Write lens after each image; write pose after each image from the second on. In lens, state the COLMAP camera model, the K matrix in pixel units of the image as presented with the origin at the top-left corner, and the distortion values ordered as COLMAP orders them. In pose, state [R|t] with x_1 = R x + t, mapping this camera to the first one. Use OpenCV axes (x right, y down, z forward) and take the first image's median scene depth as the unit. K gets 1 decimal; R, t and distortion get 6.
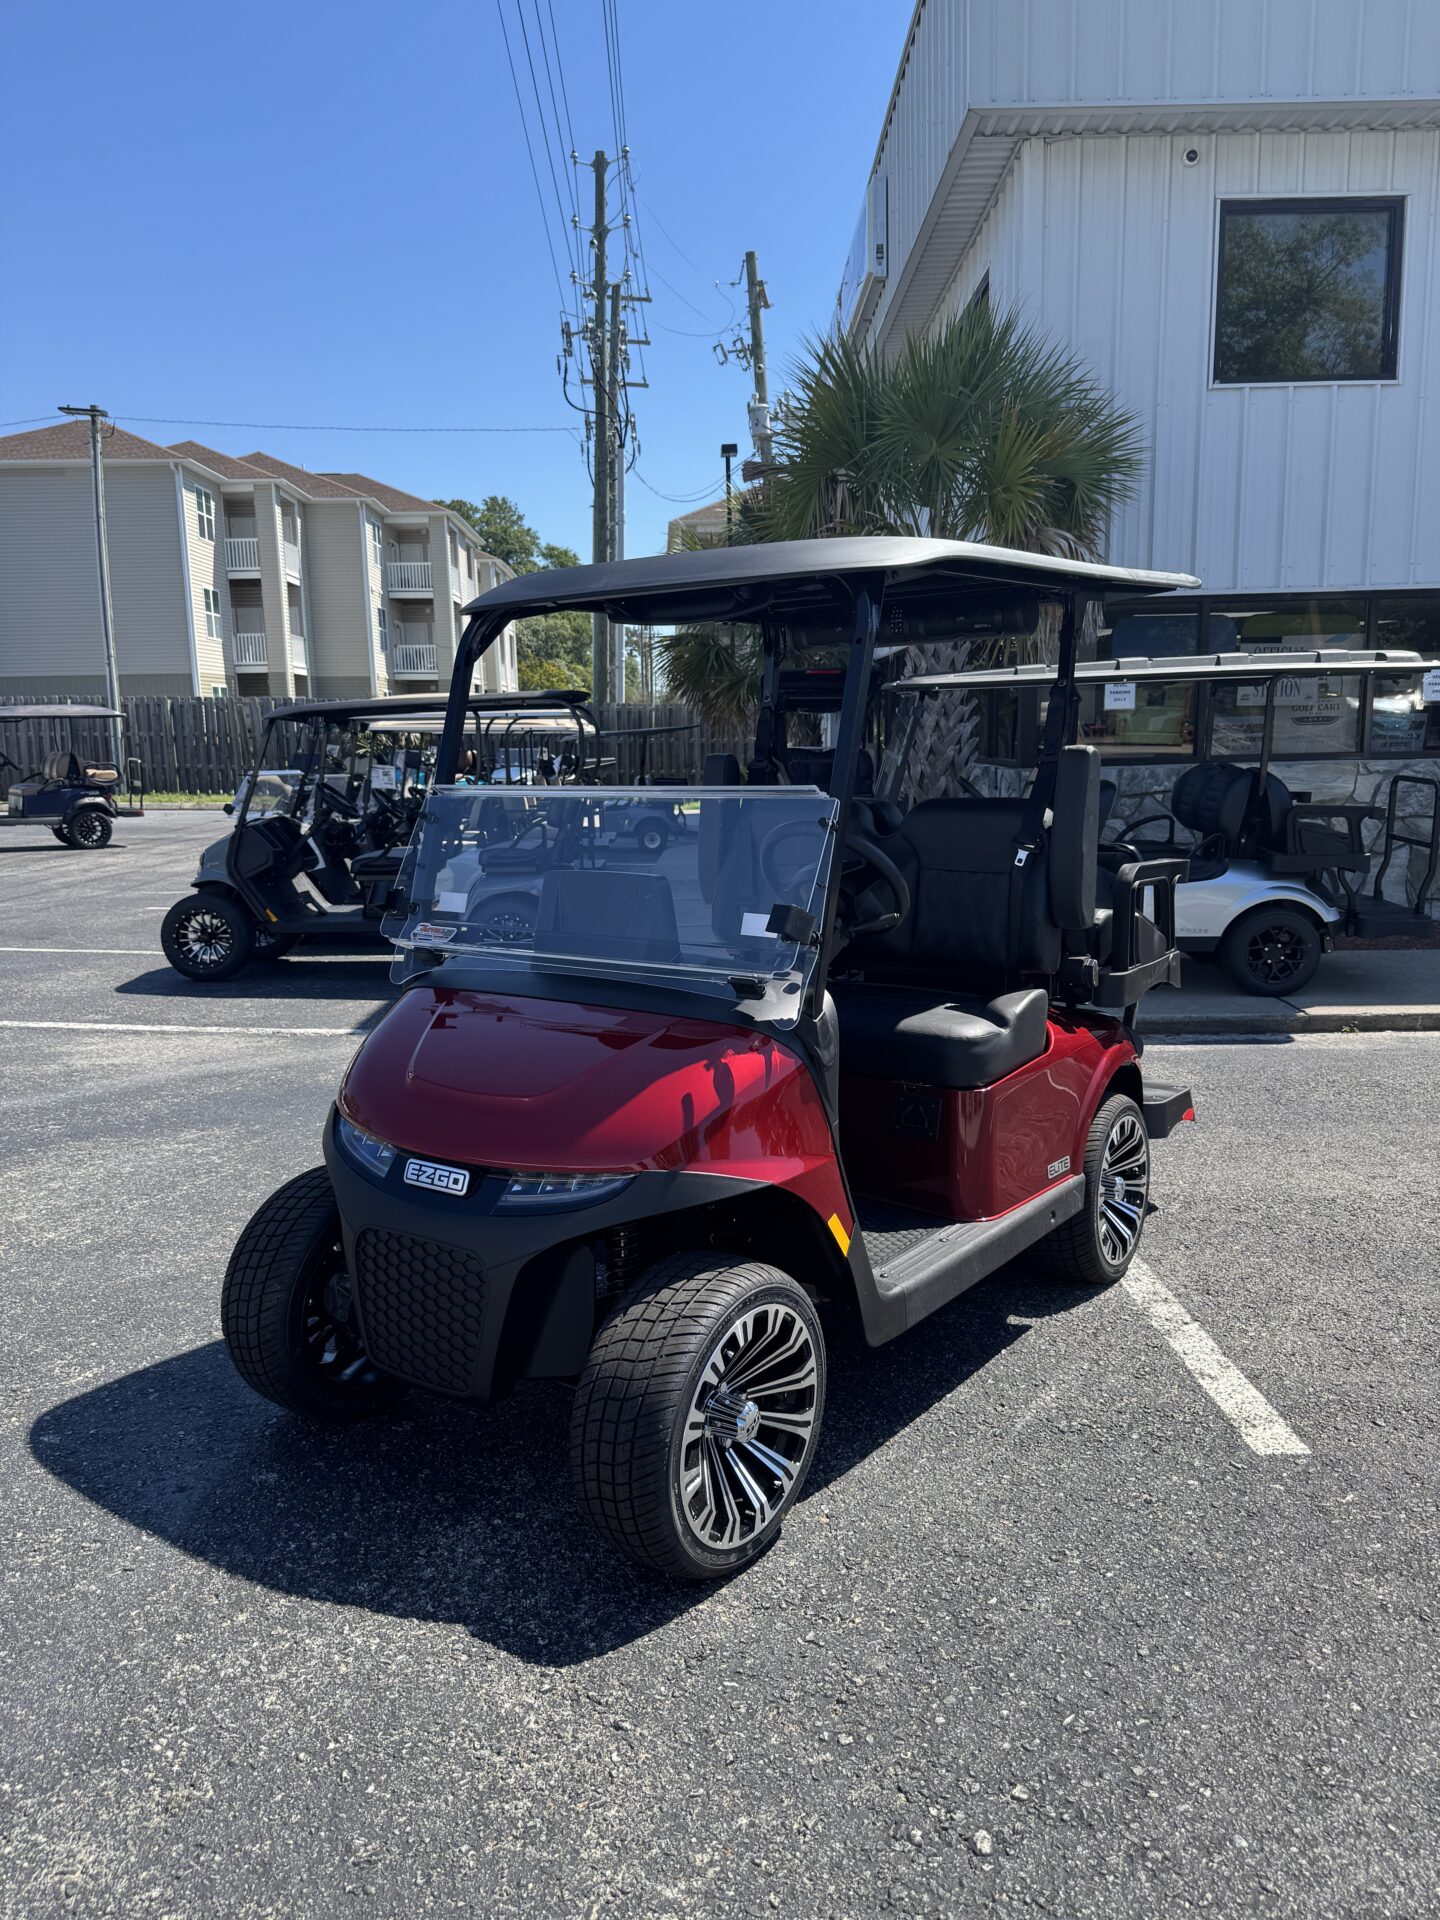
lens RADIAL K [[1331.4, 0, 721.6], [0, 1331.4, 949.2], [0, 0, 1]] dist [0.082048, -0.062639]
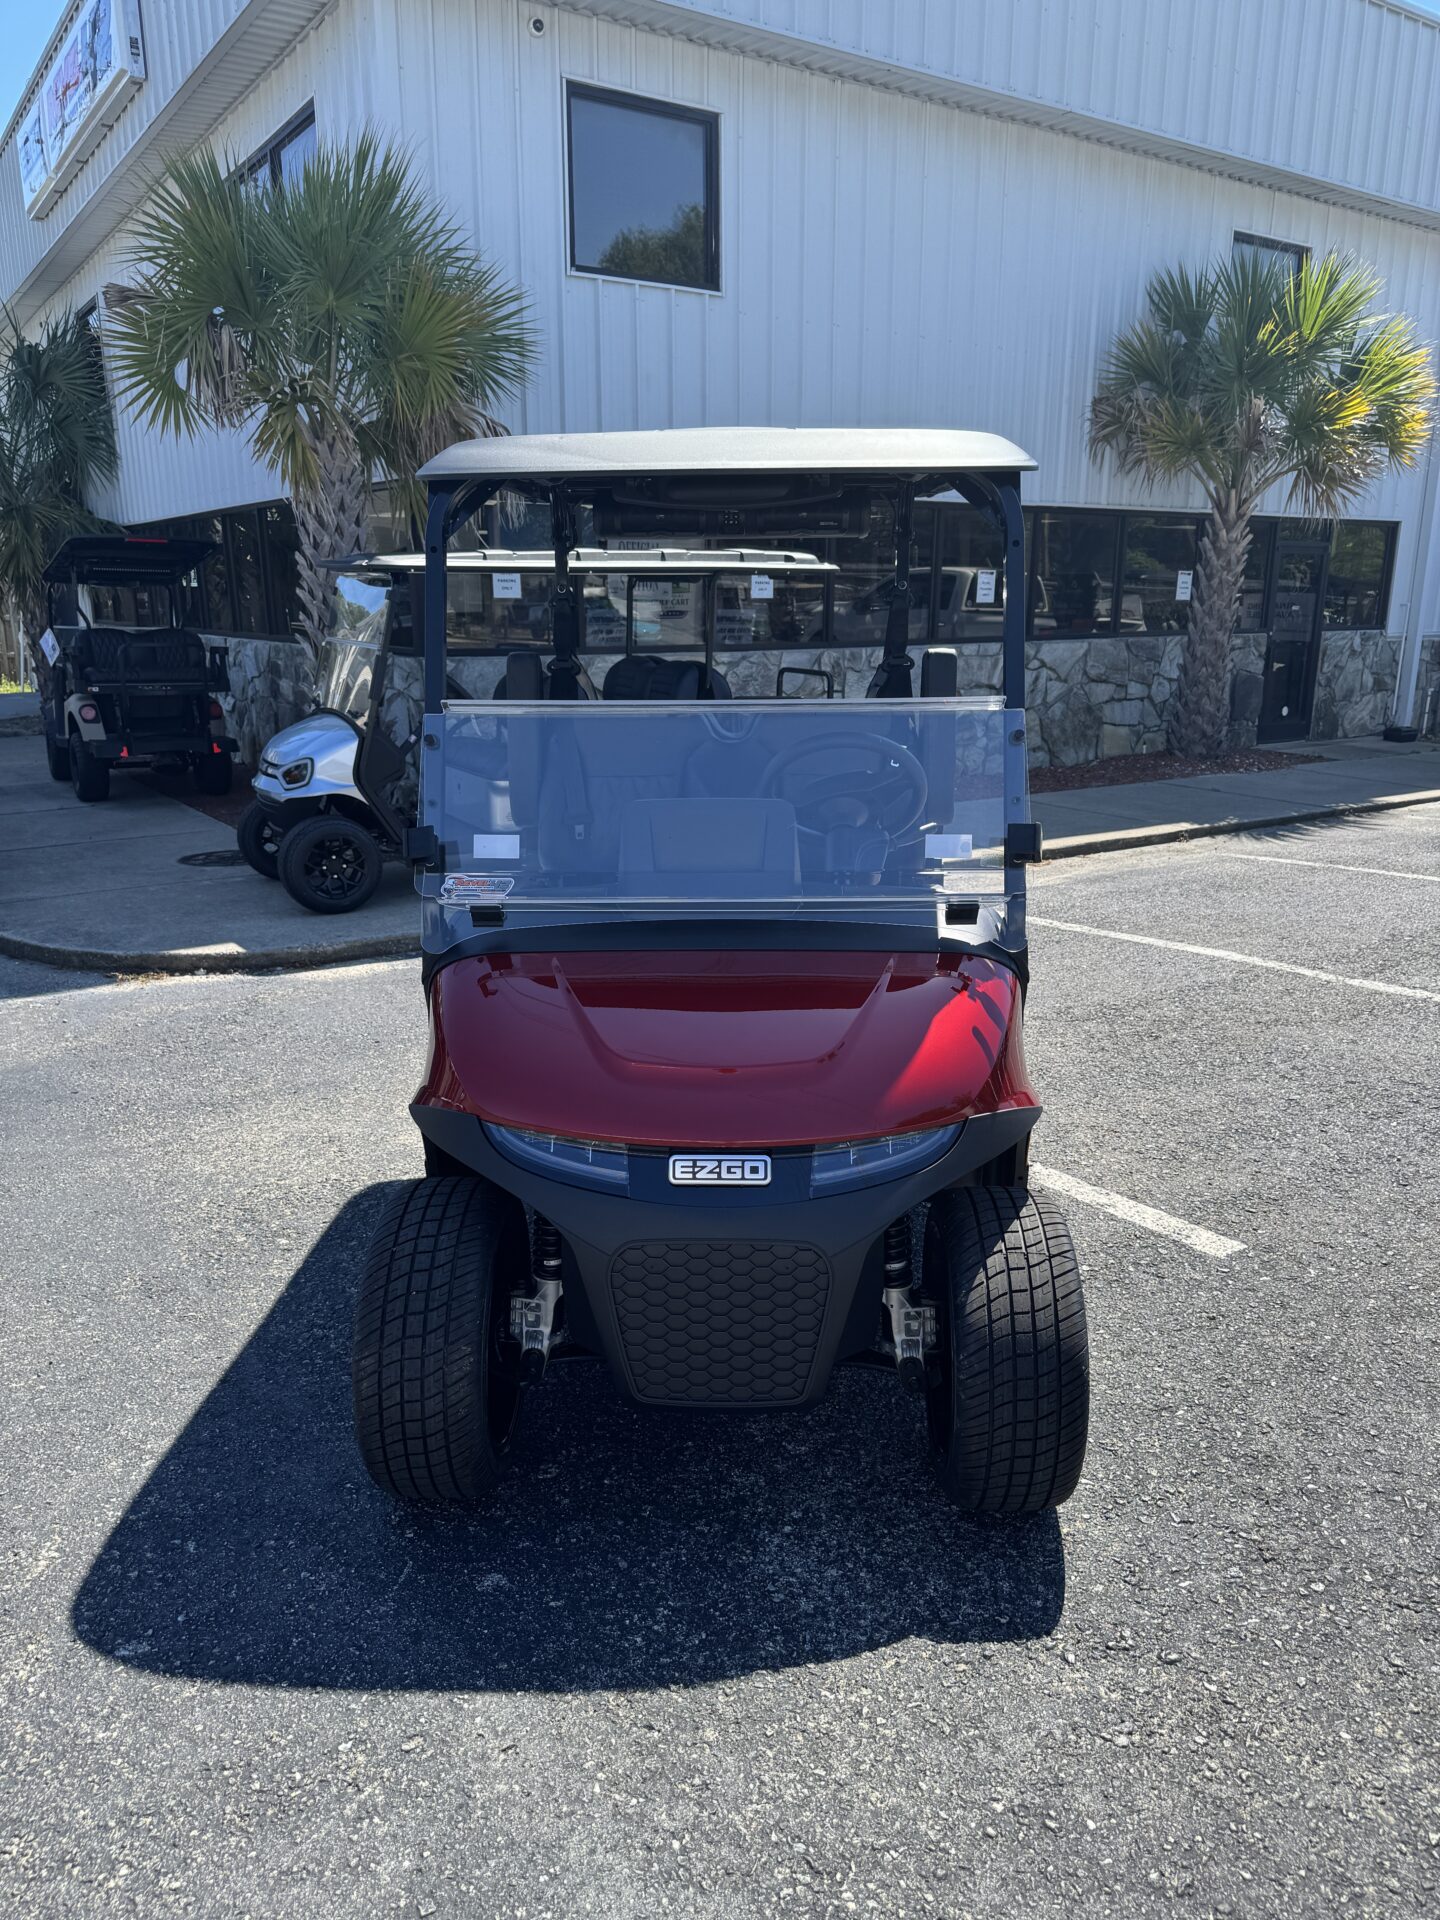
lens RADIAL K [[1346.6, 0, 720.0], [0, 1346.6, 960.0], [0, 0, 1]] dist [0.057388, -0.048017]
pose [[0.841879, -0.125436, 0.524886, -0.182514], [0.079662, 0.990843, 0.109017, -0.015481], [-0.533754, -0.049966, 0.844162, 0.081216]]
